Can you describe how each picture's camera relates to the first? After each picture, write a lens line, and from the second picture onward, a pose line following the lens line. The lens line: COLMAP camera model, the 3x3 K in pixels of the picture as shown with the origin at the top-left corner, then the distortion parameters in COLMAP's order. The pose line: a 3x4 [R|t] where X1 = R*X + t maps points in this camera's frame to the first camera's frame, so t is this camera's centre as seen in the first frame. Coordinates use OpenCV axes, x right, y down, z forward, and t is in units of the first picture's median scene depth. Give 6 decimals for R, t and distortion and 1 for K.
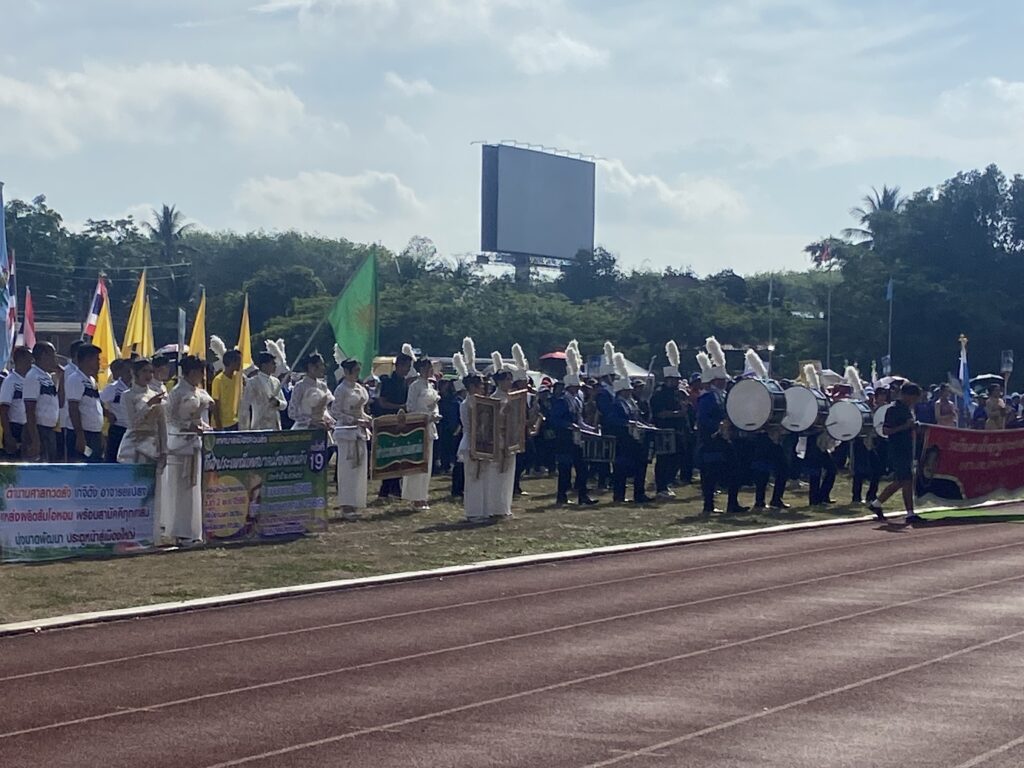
lens RADIAL K [[2403.9, 0, 507.9], [0, 2403.9, 380.3], [0, 0, 1]] dist [0.115020, 0.000000]
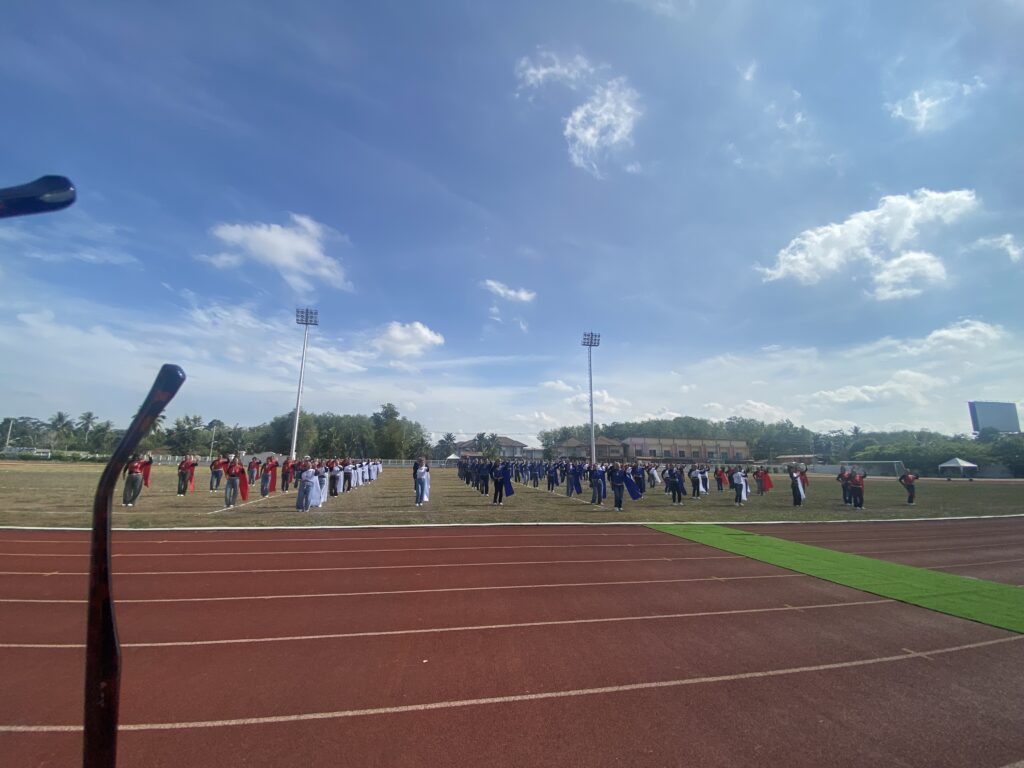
lens RADIAL K [[415.3, 0, 512.3], [0, 415.3, 381.7], [0, 0, 1]] dist [0.015811, -0.014788]
pose [[0.613240, -0.156796, -0.774178, 0.069508], [-0.005864, 0.979170, -0.202958, 0.001425], [0.789875, 0.129001, 0.599546, 0.116093]]
